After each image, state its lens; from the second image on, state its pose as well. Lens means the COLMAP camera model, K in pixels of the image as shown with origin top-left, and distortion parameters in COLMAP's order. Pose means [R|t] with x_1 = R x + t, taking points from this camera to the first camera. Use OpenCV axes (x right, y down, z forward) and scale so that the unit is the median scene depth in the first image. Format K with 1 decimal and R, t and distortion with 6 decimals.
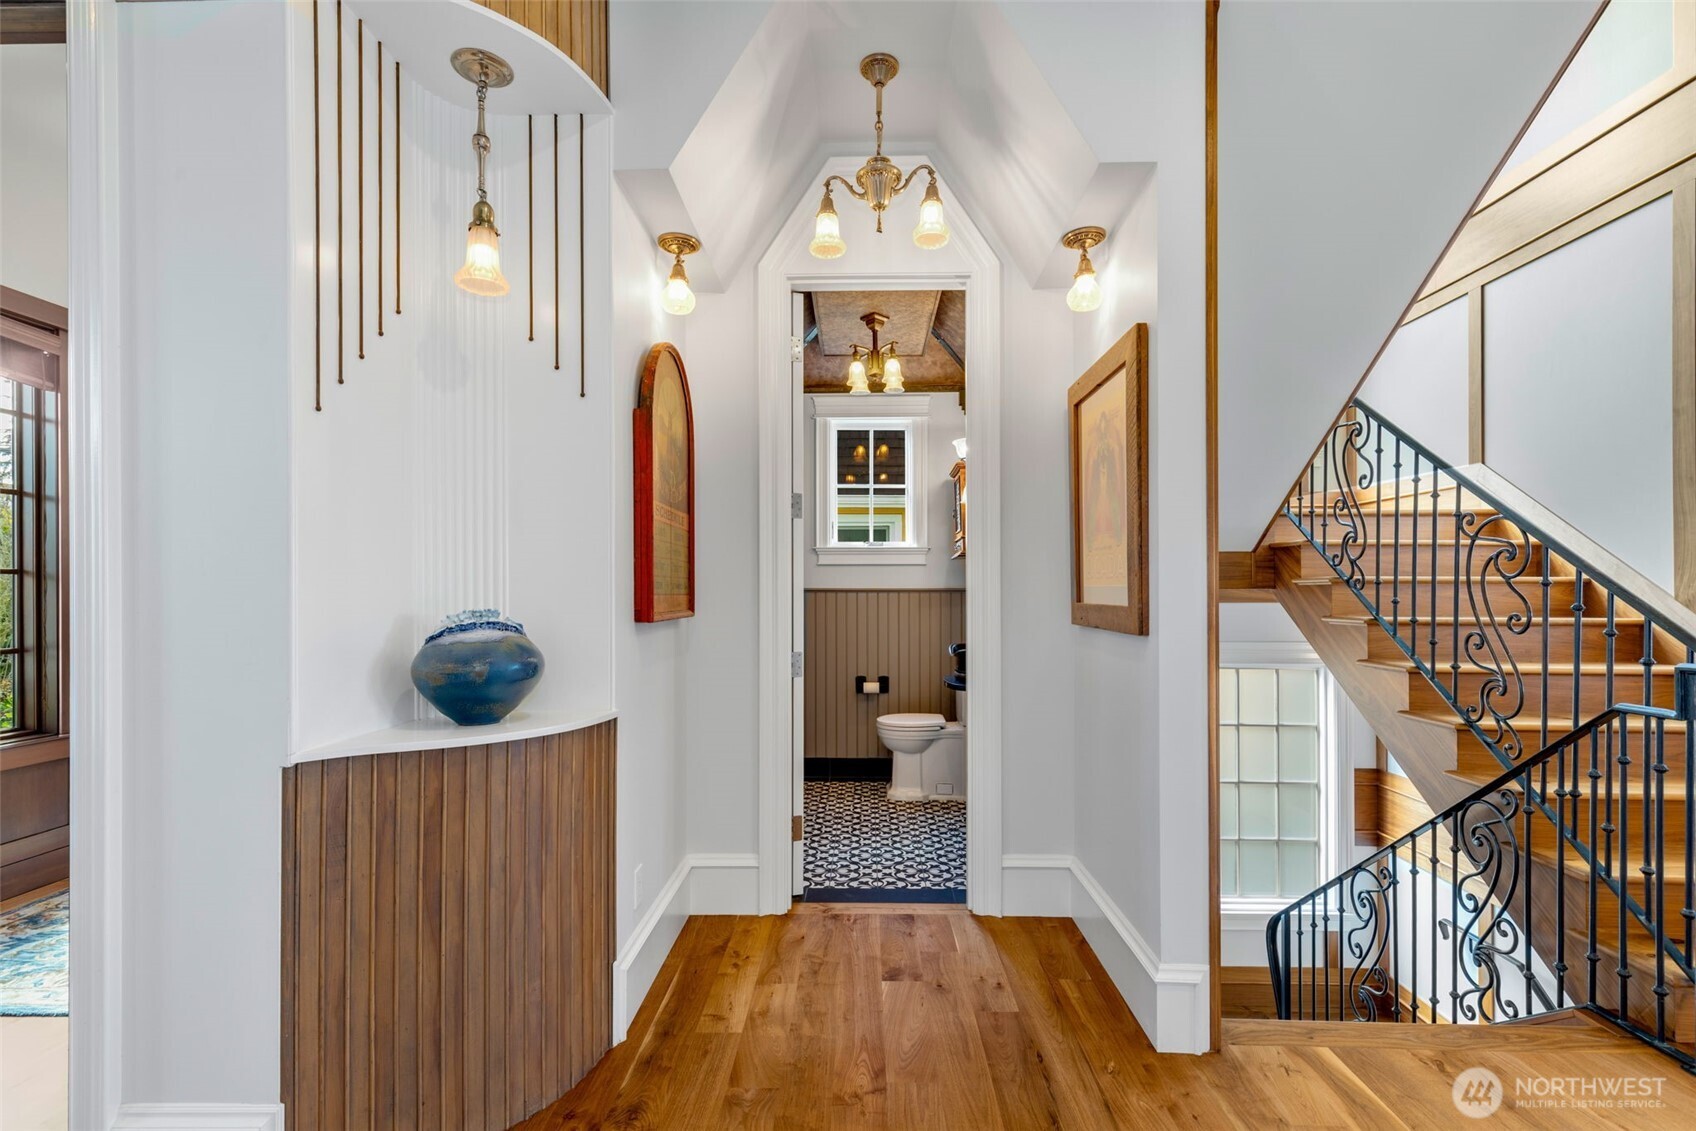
lens RADIAL K [[795.0, 0, 848.5], [0, 795.0, 578.3], [0, 0, 1]] dist [-0.003555, -0.000304]
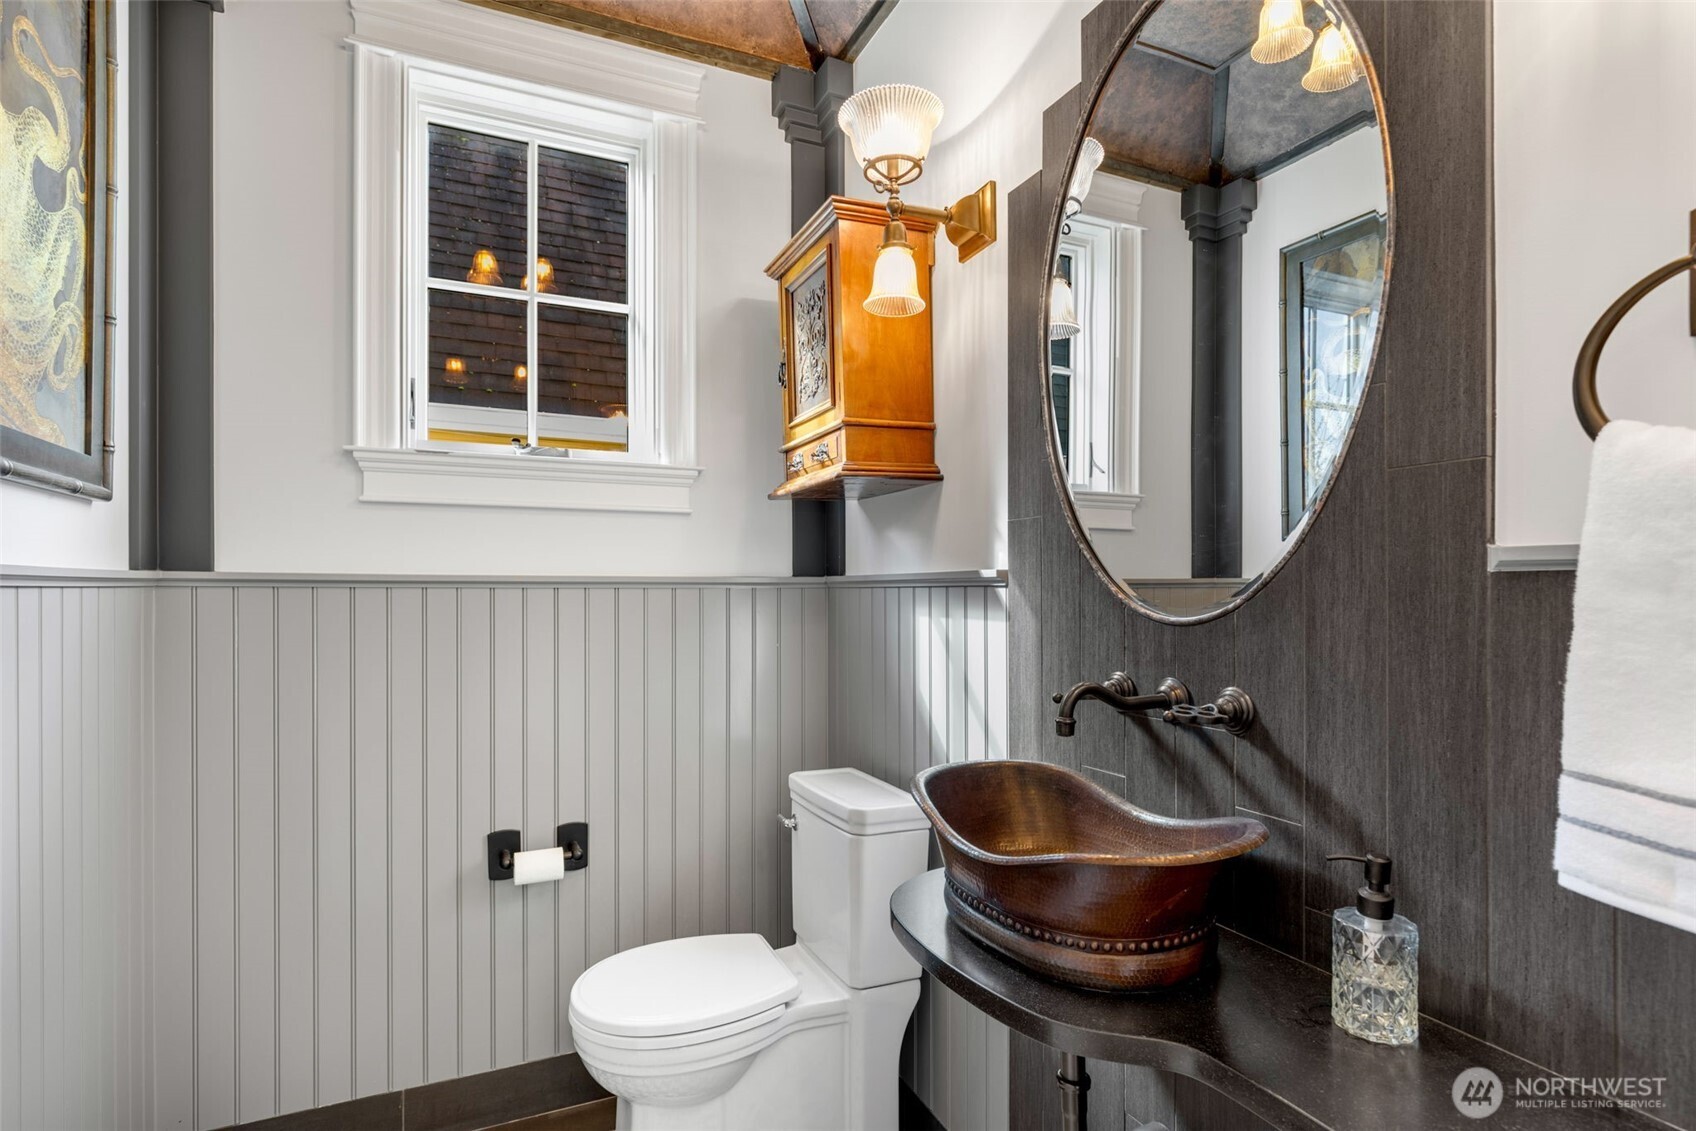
lens RADIAL K [[795.0, 0, 840.7], [0, 795.0, 560.5], [0, 0, 1]] dist [-0.003555, -0.000304]
pose [[0.894357, 0.003091, 0.447344, -0.008637], [-0.005417, 0.999978, 0.003921, 0.002856], [-0.447322, -0.005930, 0.894353, 0.625362]]
